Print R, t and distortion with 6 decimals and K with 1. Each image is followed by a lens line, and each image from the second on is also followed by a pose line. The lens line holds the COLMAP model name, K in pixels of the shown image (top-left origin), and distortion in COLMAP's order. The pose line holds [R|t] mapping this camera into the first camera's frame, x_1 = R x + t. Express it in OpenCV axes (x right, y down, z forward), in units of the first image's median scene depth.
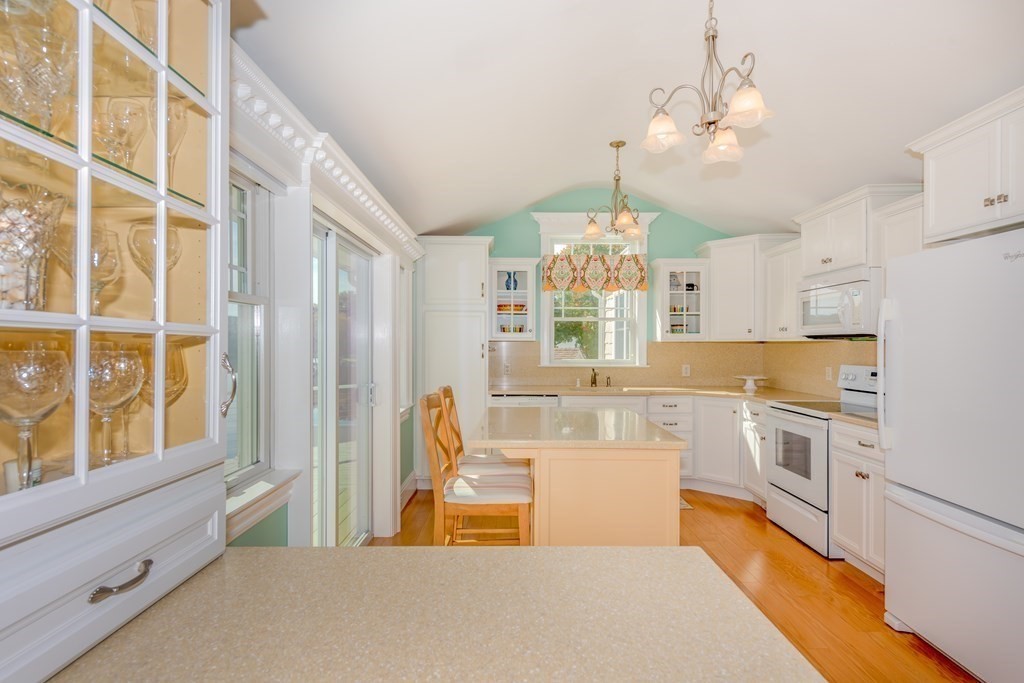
lens RADIAL K [[538.6, 0, 506.9], [0, 538.6, 341.7], [0, 0, 1]] dist [0.020678, -0.000441]
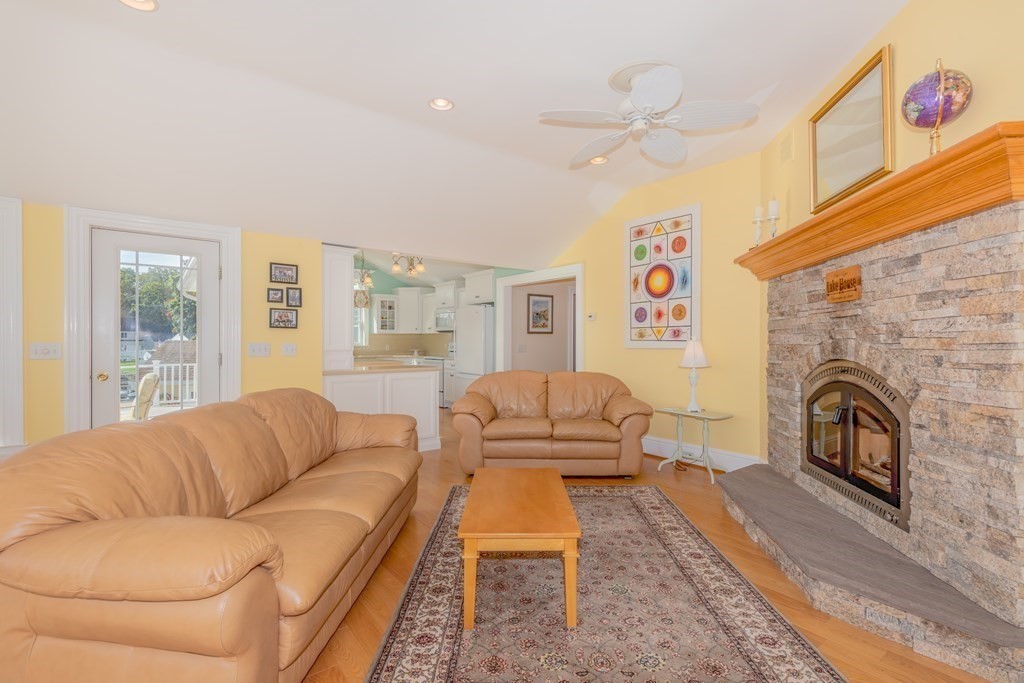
lens RADIAL K [[474.3, 0, 517.0], [0, 474.3, 341.8], [0, 0, 1]] dist [0.023777, -0.000336]
pose [[0.794894, 0.001333, 0.606747, -0.395294], [-0.003145, 0.999993, 0.001924, 0.027073], [-0.606740, -0.003437, 0.794893, -0.783425]]
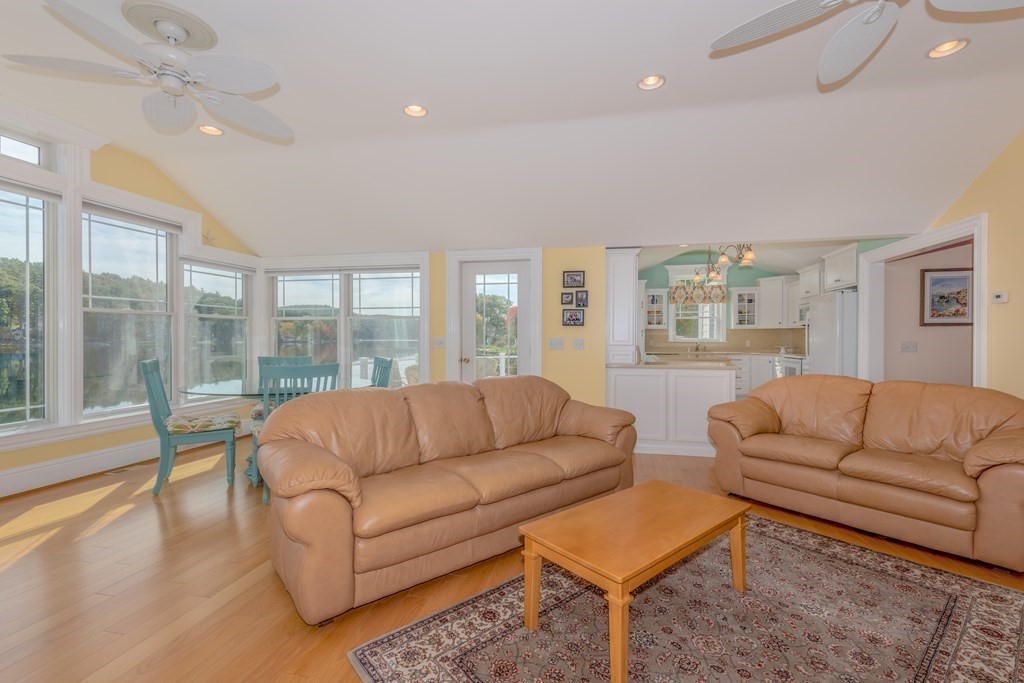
lens RADIAL K [[449.3, 0, 509.5], [0, 449.3, 339.2], [0, 0, 1]] dist [0.018401, -0.001721]
pose [[0.975615, 0.003233, -0.219463, -0.154302], [-0.001674, 0.999972, 0.007289, 0.027415], [0.219481, -0.006744, 0.975594, -0.803589]]
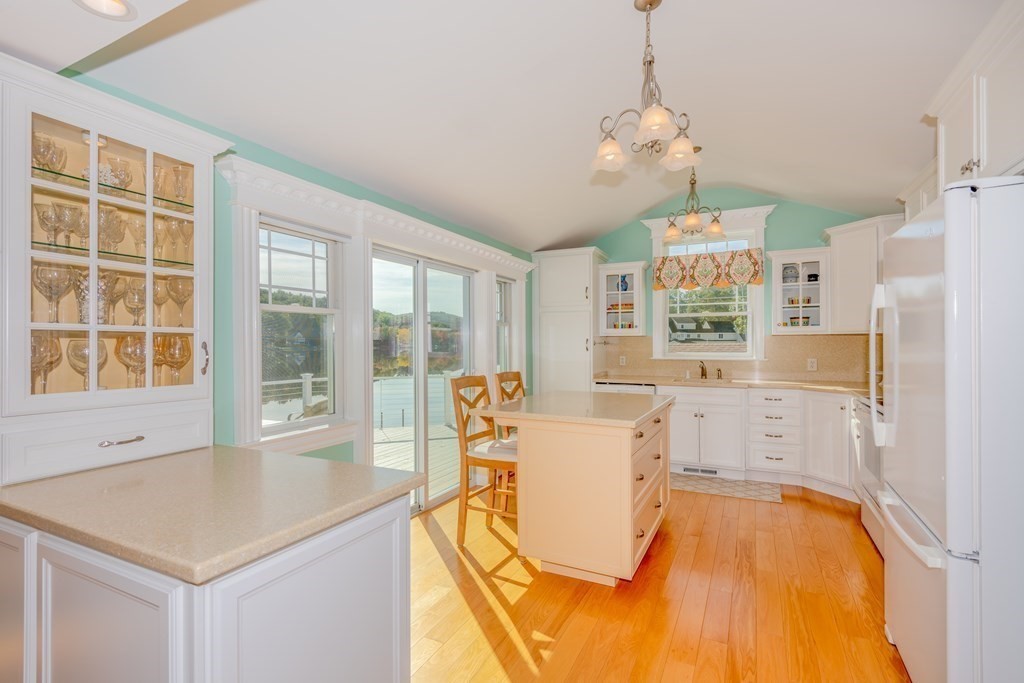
lens RADIAL K [[474.3, 0, 502.1], [0, 474.3, 343.9], [0, 0, 1]] dist [0.023777, -0.000336]
pose [[0.897668, -0.004701, -0.440647, 0.223355], [0.009830, 0.999908, 0.009358, 0.003352], [0.440563, -0.012732, 0.897632, -0.010446]]
